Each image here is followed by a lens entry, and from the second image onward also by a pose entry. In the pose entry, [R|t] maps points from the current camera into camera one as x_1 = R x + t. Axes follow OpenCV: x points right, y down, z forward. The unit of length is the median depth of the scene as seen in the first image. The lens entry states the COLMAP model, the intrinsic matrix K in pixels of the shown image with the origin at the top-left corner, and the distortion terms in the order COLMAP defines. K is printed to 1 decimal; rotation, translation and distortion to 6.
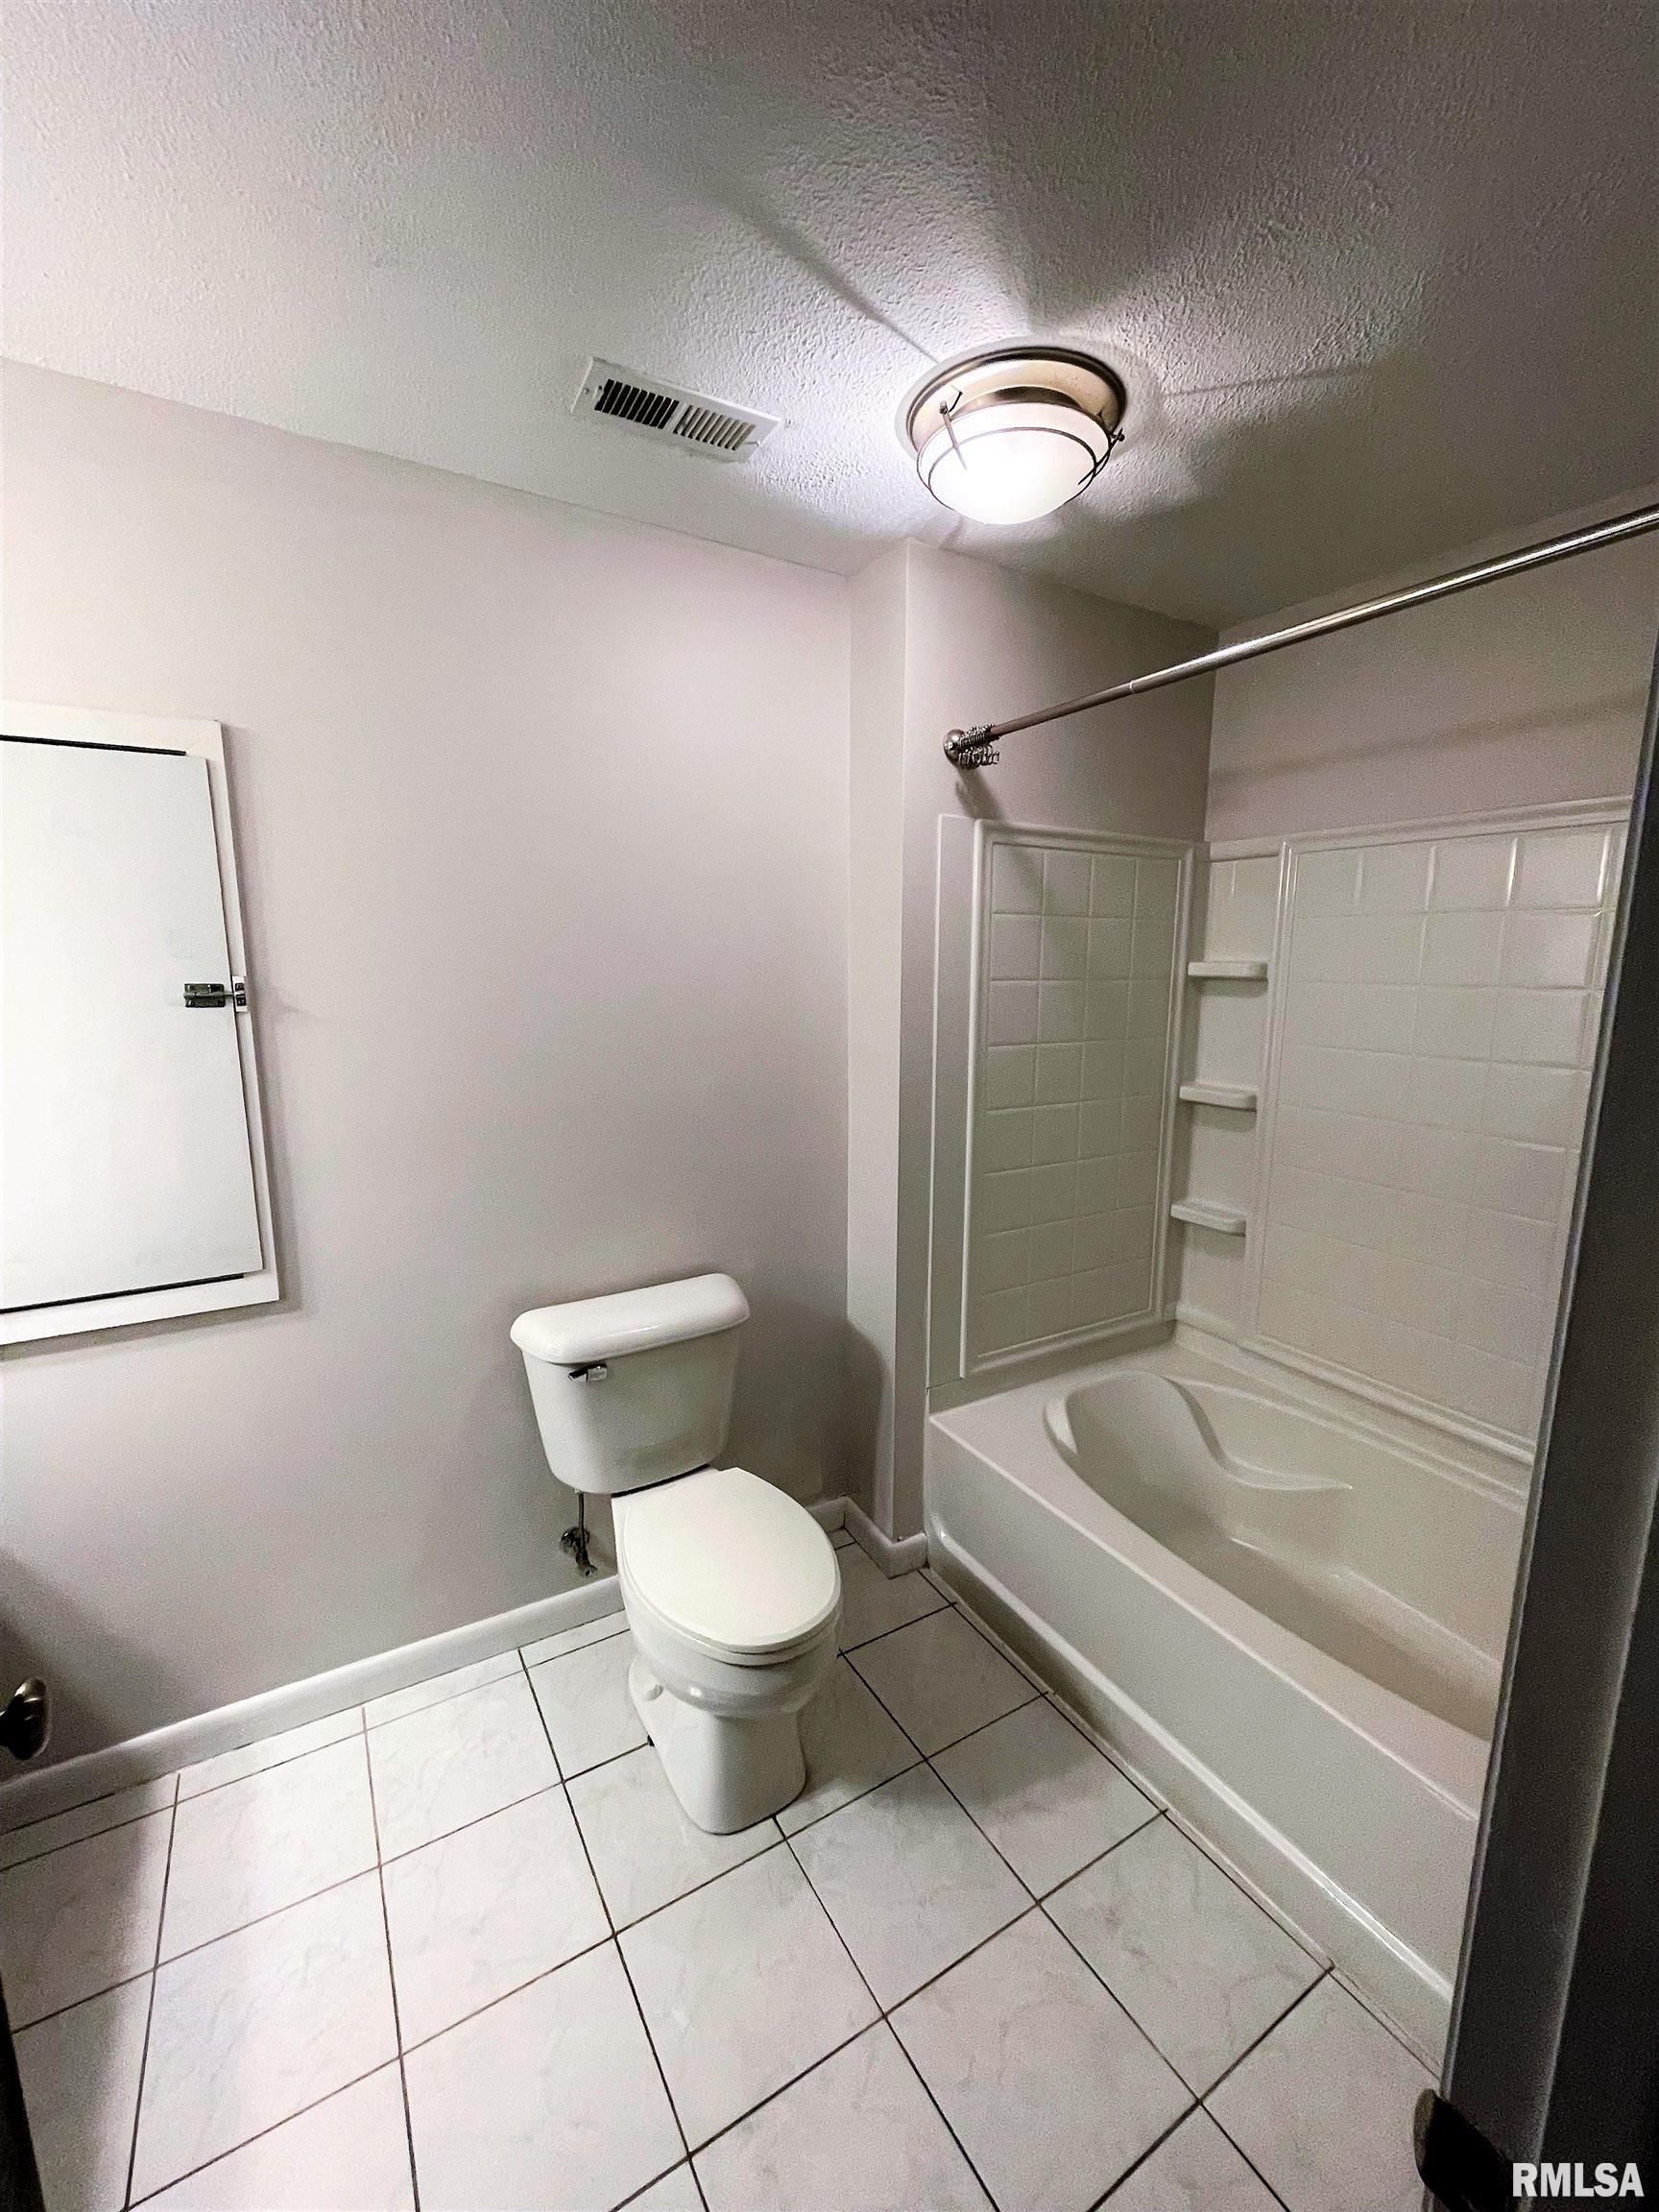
lens RADIAL K [[892.0, 0, 827.5], [0, 892.0, 1108.1], [0, 0, 1]] dist [-0.001310, -0.000309]
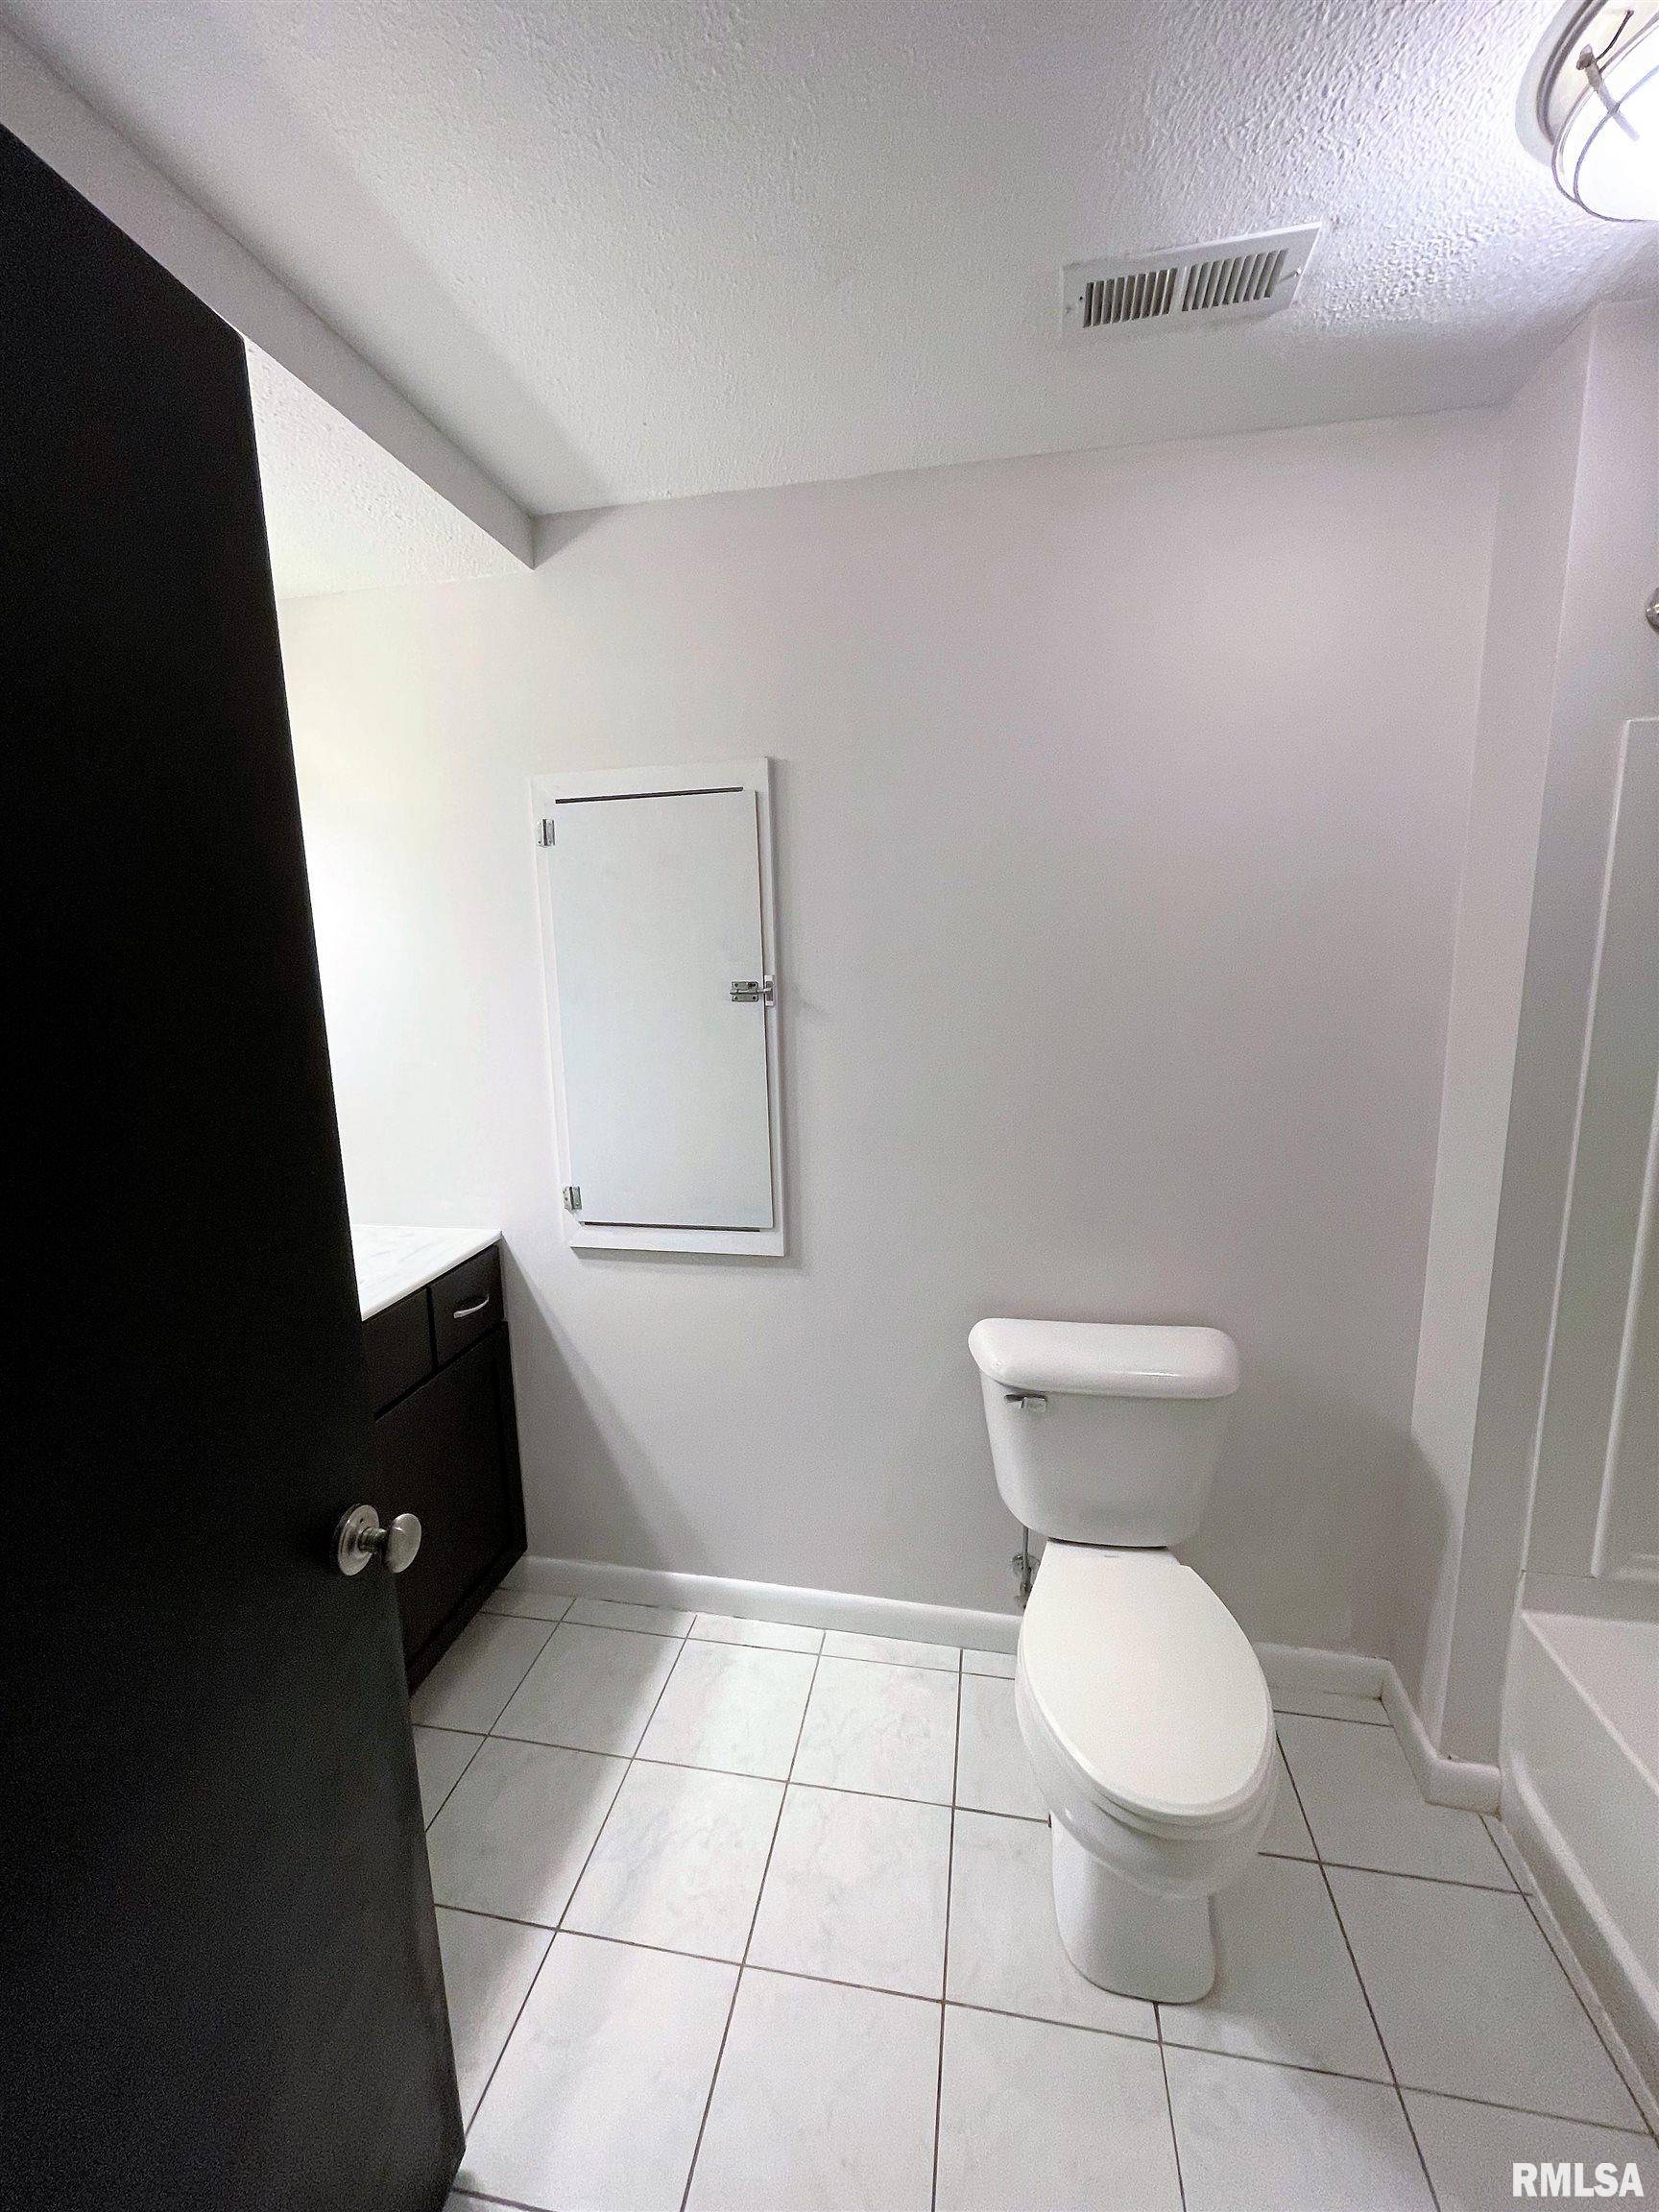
lens RADIAL K [[892.0, 0, 835.5], [0, 892.0, 1109.1], [0, 0, 1]] dist [-0.001310, -0.000309]
pose [[0.753951, 0.094905, -0.650039, 0.166084], [-0.087584, 0.995198, 0.043714, -0.030695], [0.651066, 0.023975, 0.758642, 0.165308]]
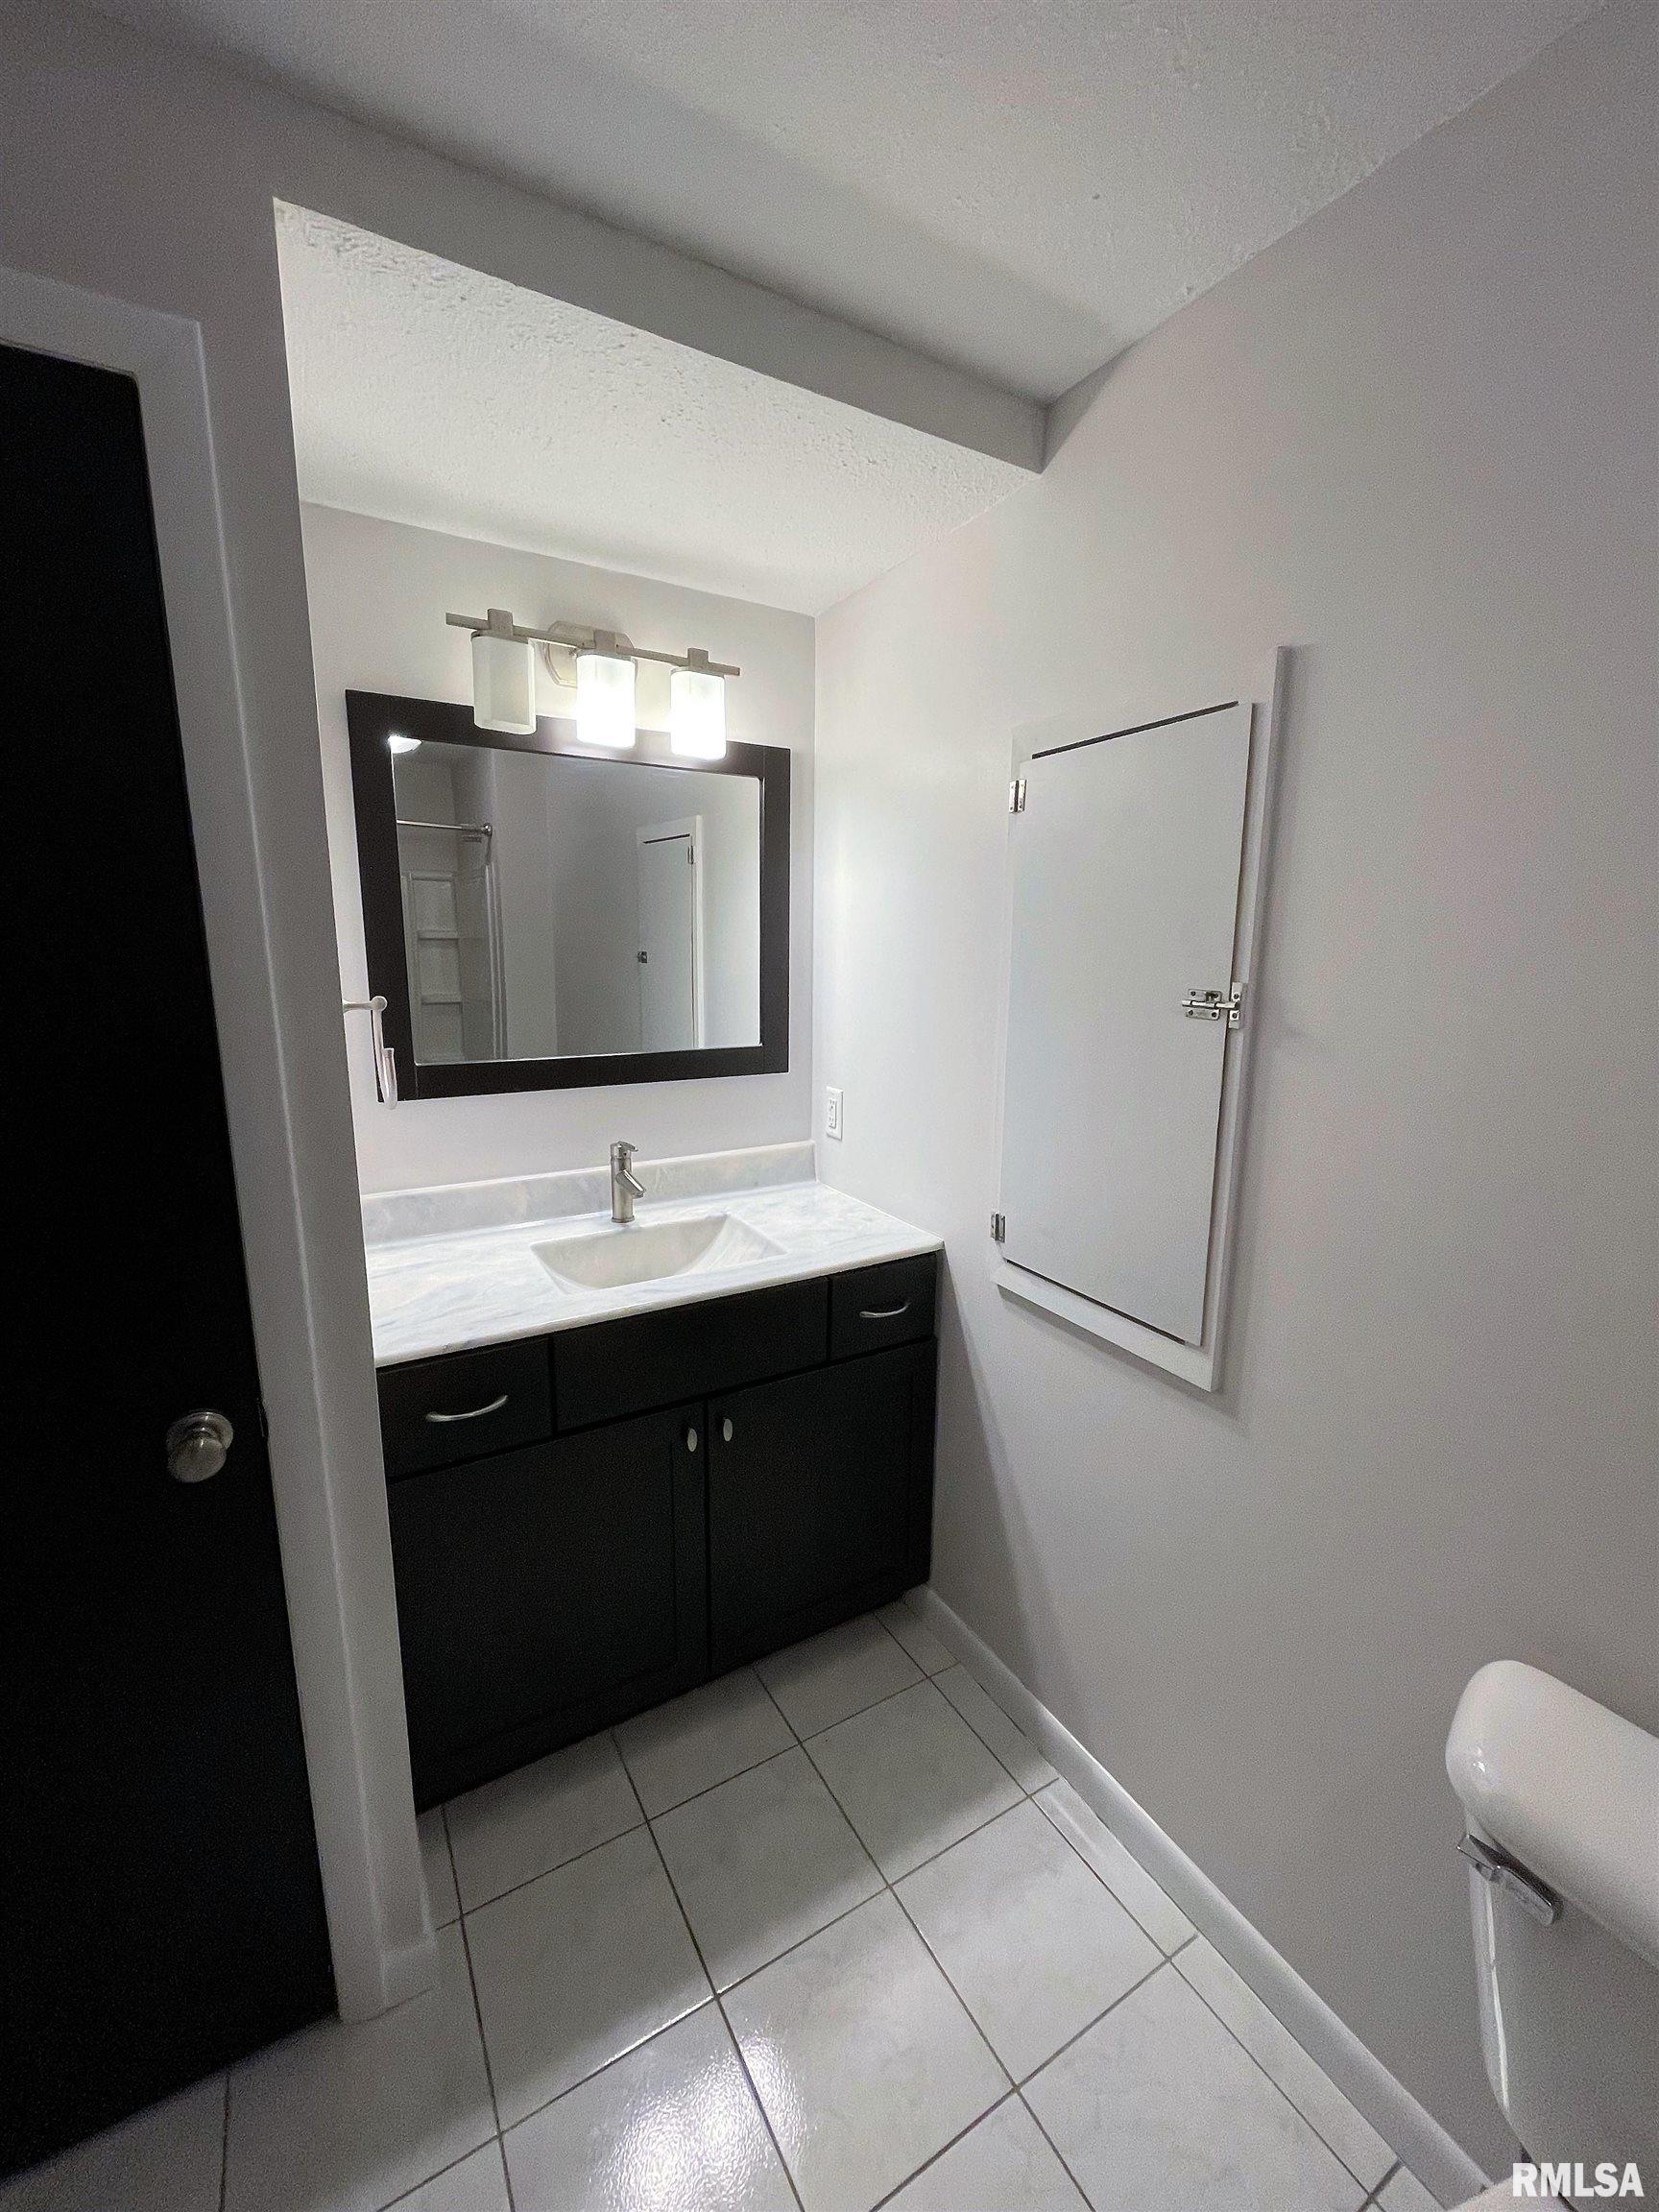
lens RADIAL K [[892.0, 0, 846.6], [0, 892.0, 1106.6], [0, 0, 1]] dist [-0.001310, -0.000309]
pose [[0.002525, 0.180428, -0.983585, 0.115413], [-0.179529, 0.967689, 0.177051, -0.111849], [0.983749, 0.176135, 0.034835, 0.610999]]
